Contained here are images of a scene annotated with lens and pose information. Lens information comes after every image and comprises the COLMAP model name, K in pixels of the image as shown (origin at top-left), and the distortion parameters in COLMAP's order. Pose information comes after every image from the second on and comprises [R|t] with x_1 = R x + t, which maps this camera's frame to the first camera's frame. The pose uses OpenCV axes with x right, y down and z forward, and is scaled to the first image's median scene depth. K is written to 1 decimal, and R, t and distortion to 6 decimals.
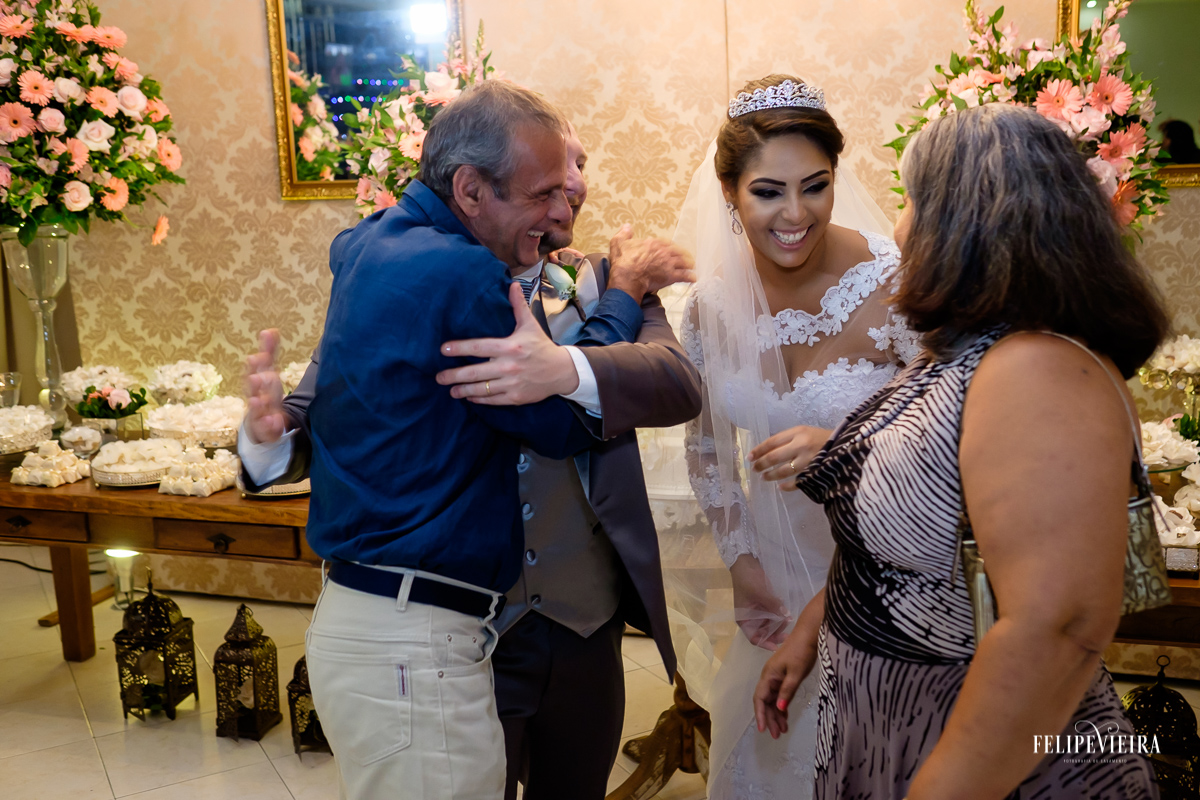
lens RADIAL K [[1199.8, 0, 600.0], [0, 1199.8, 400.0], [0, 0, 1]] dist [-0.042204, 0.075375]
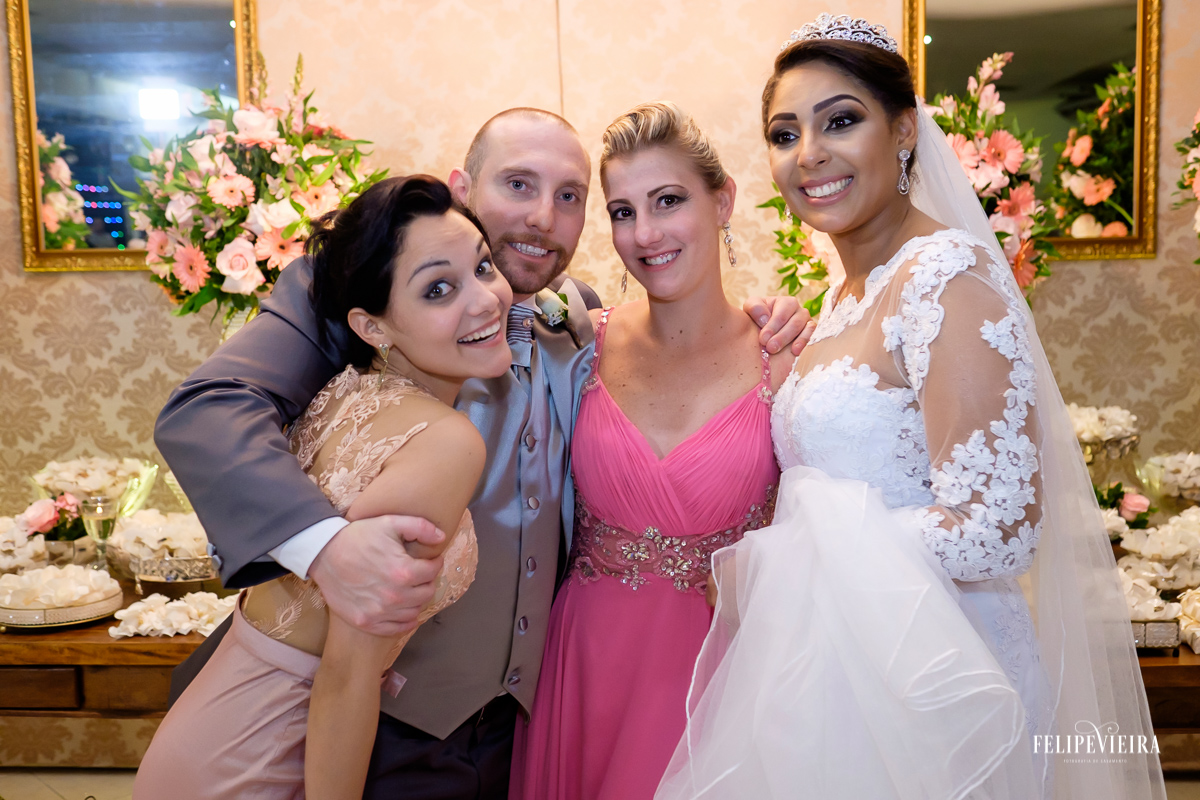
lens RADIAL K [[1199.8, 0, 600.0], [0, 1199.8, 400.0], [0, 0, 1]] dist [-0.042204, 0.075375]
pose [[0.970660, -0.011949, 0.240158, -0.099955], [0.035739, 0.994840, -0.094953, 0.018493], [-0.237784, 0.100751, 0.966079, 0.145445]]
